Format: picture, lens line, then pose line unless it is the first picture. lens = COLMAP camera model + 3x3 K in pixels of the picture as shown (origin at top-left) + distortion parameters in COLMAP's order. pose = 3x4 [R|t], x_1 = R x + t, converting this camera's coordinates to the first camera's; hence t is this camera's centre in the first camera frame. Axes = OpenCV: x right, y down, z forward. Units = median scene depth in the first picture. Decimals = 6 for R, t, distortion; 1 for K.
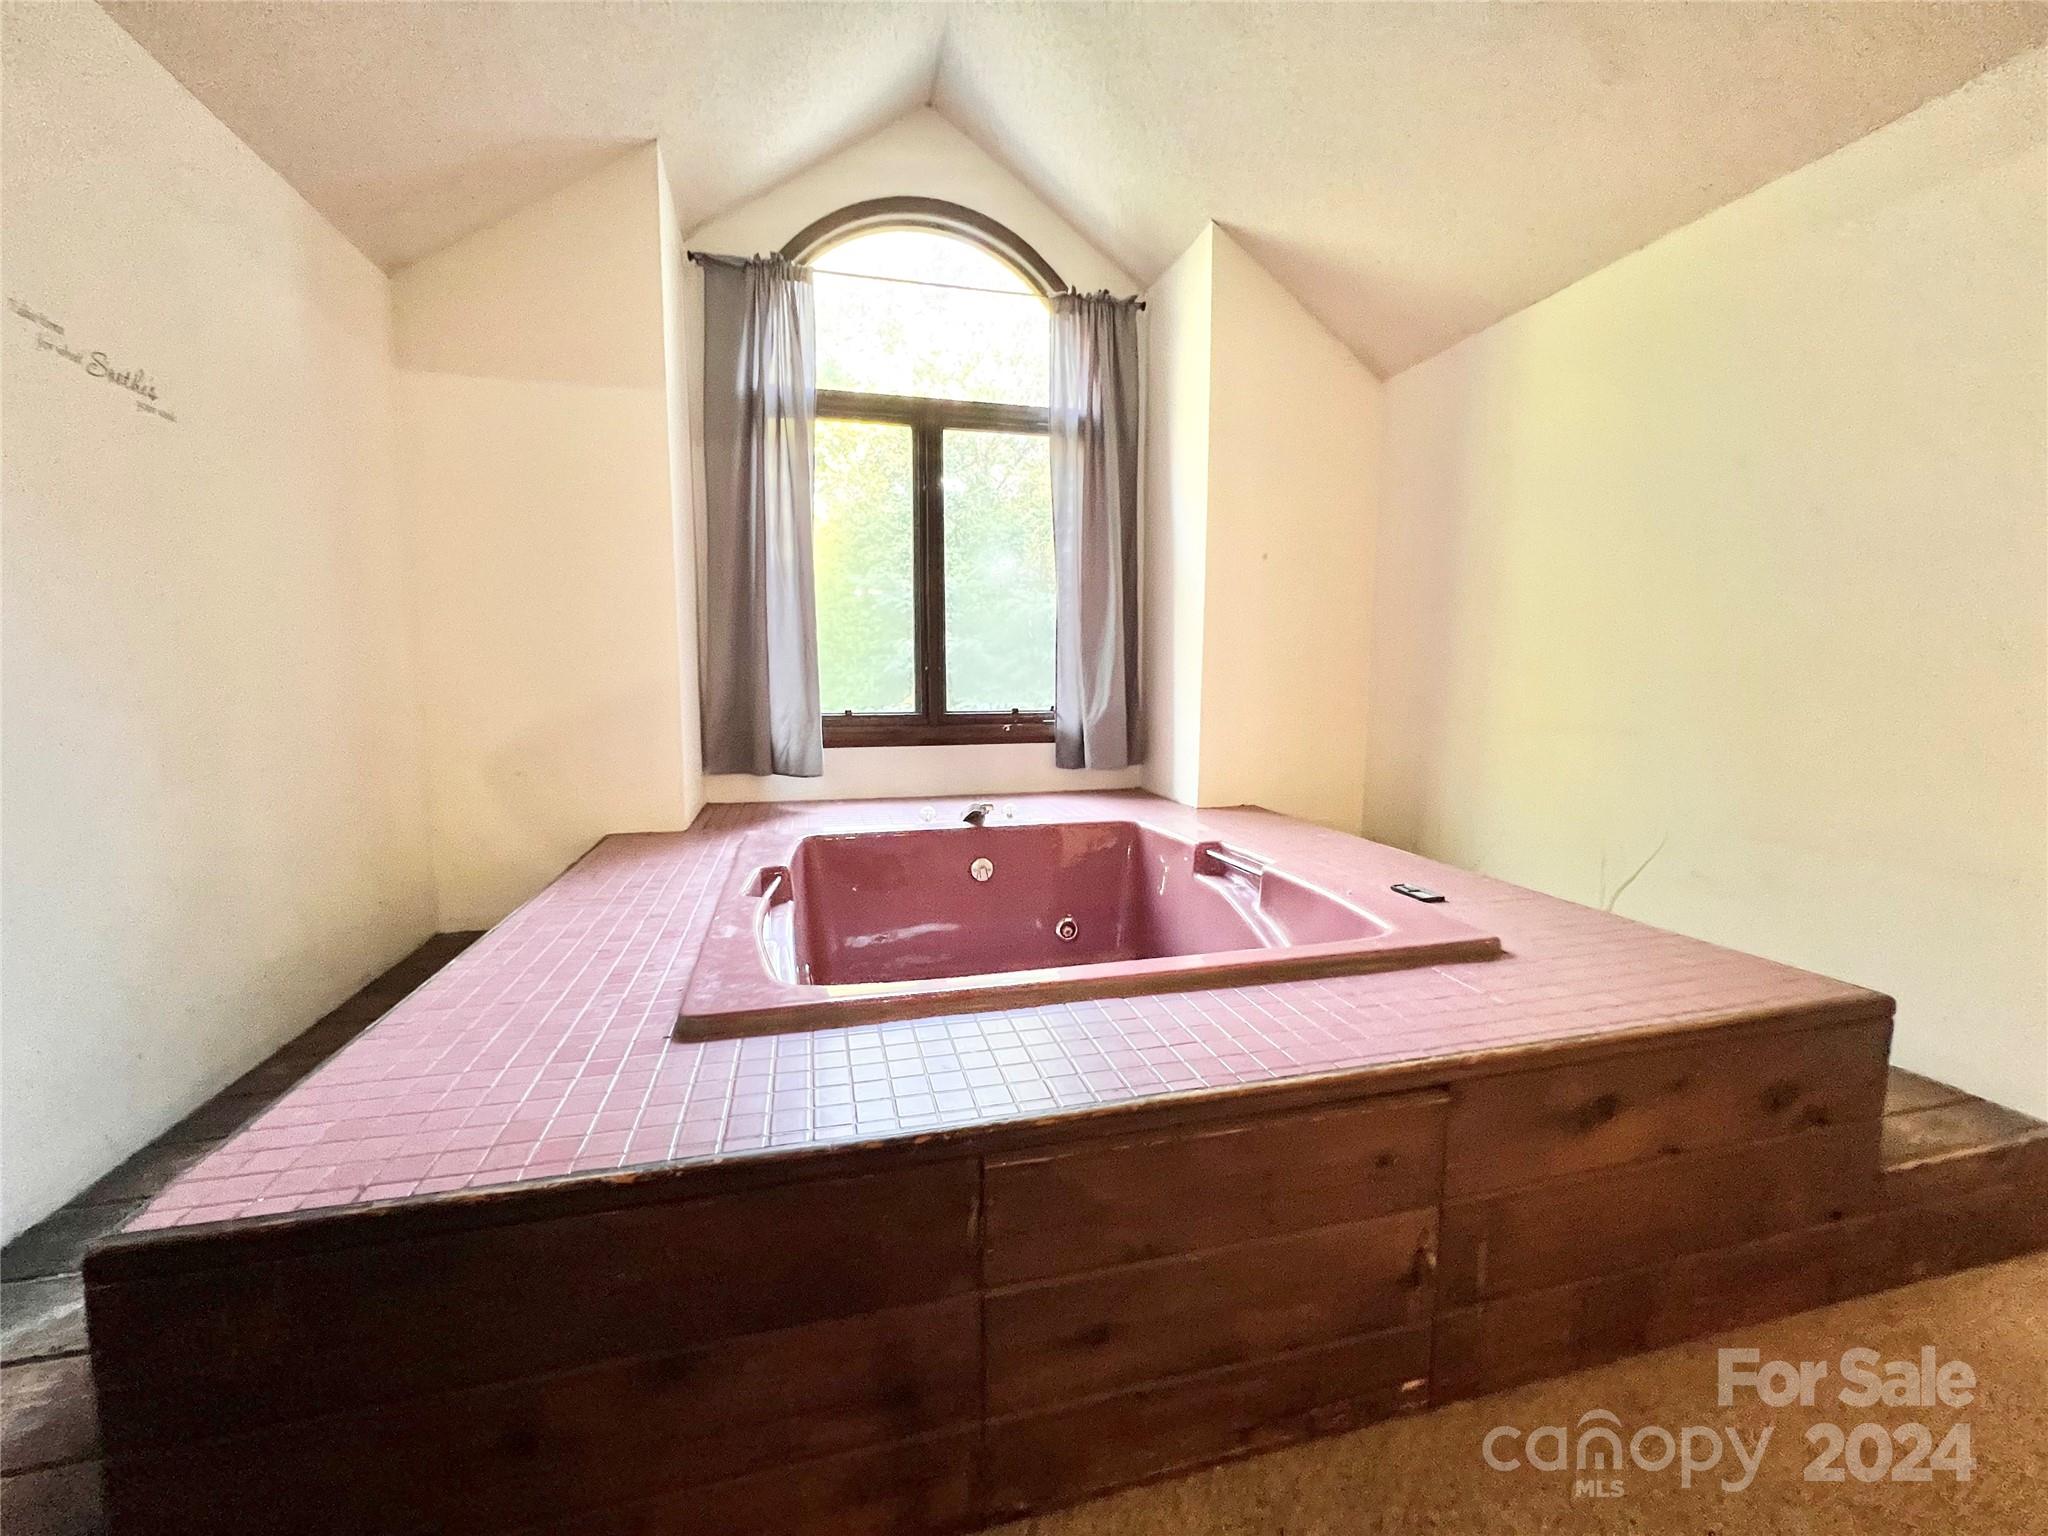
lens RADIAL K [[822.7, 0, 1020.2], [0, 822.7, 761.0], [0, 0, 1]] dist [-0.003431, 0.000655]
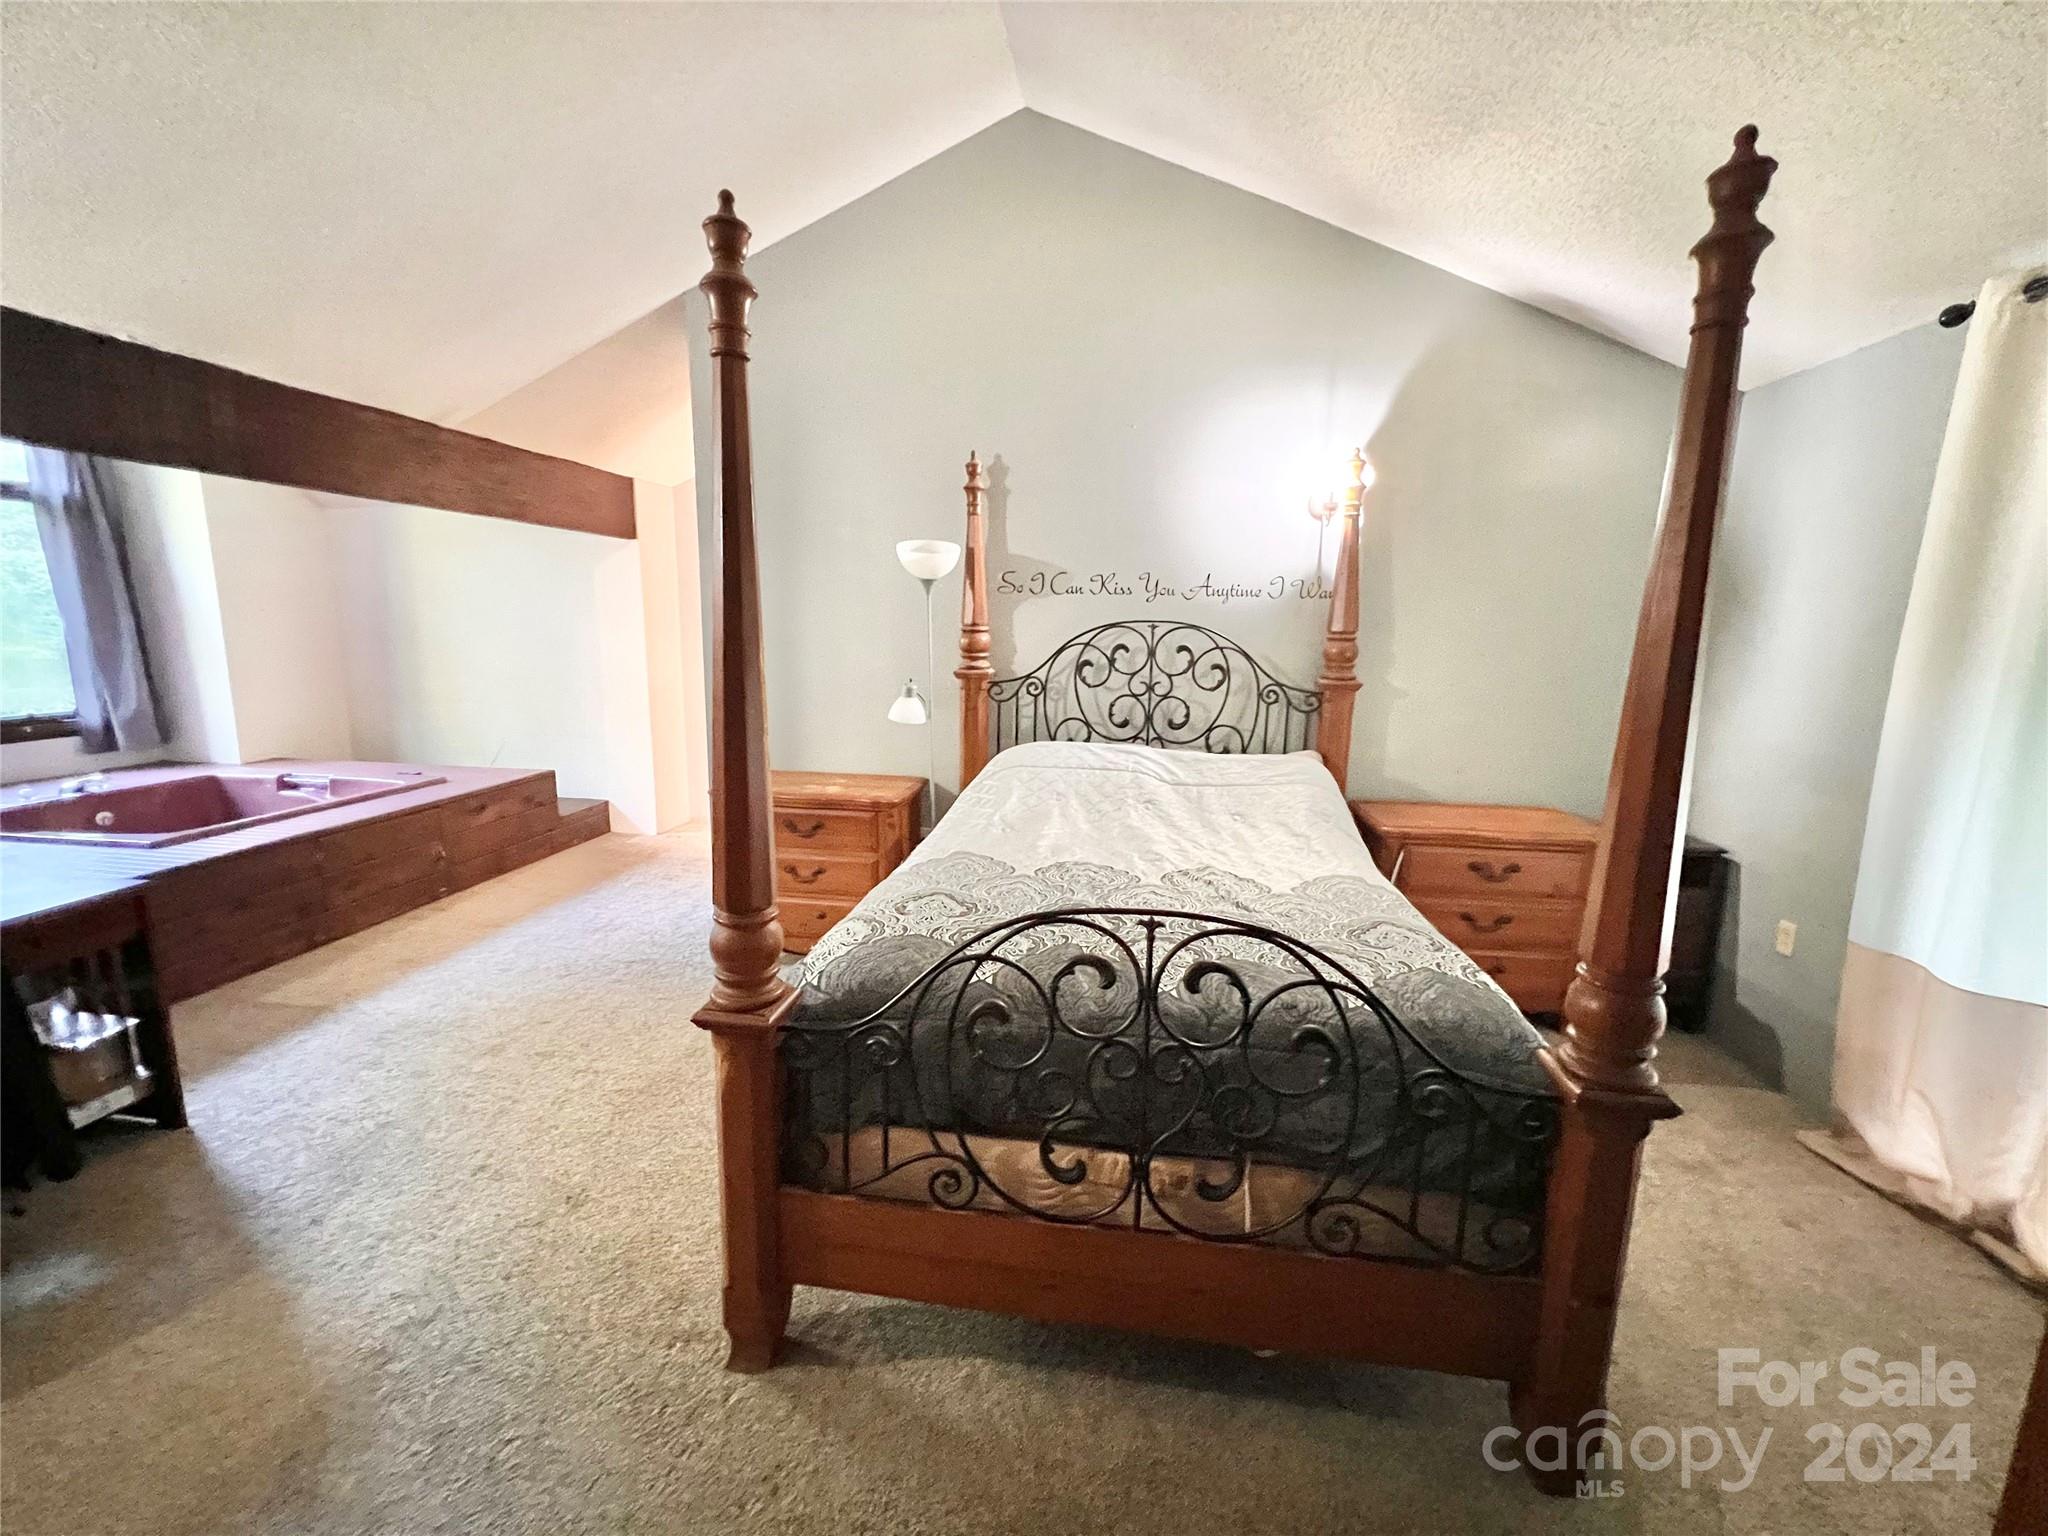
lens RADIAL K [[822.7, 0, 1020.2], [0, 822.7, 761.0], [0, 0, 1]] dist [-0.003431, 0.000655]
pose [[0.381773, -0.152799, 0.911538, -0.634499], [0.086316, 0.987824, 0.129435, -0.023906], [-0.920217, 0.029266, 0.390314, -0.996509]]
